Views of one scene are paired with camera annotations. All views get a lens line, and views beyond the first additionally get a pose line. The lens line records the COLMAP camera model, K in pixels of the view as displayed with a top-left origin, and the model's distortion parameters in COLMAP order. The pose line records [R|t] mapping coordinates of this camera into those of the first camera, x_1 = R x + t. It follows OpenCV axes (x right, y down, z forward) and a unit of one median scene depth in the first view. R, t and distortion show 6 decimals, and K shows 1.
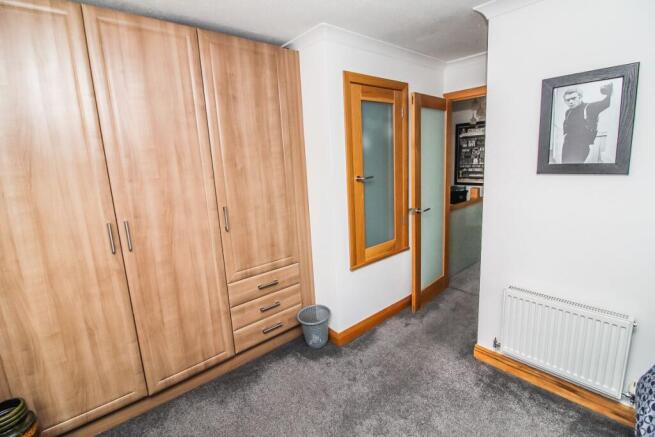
lens RADIAL K [[301.4, 0, 330.0], [0, 301.4, 209.9], [0, 0, 1]] dist [-0.012147, -0.000349]
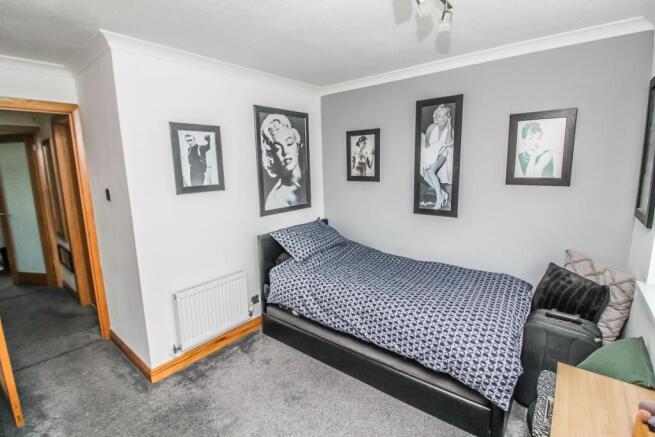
lens RADIAL K [[301.4, 0, 330.0], [0, 301.4, 209.9], [0, 0, 1]] dist [-0.012147, -0.000349]
pose [[-0.157714, -0.103277, 0.982069, -0.710024], [0.202309, 0.970041, 0.134501, -0.106948], [-0.966539, 0.219894, -0.132095, 0.605403]]
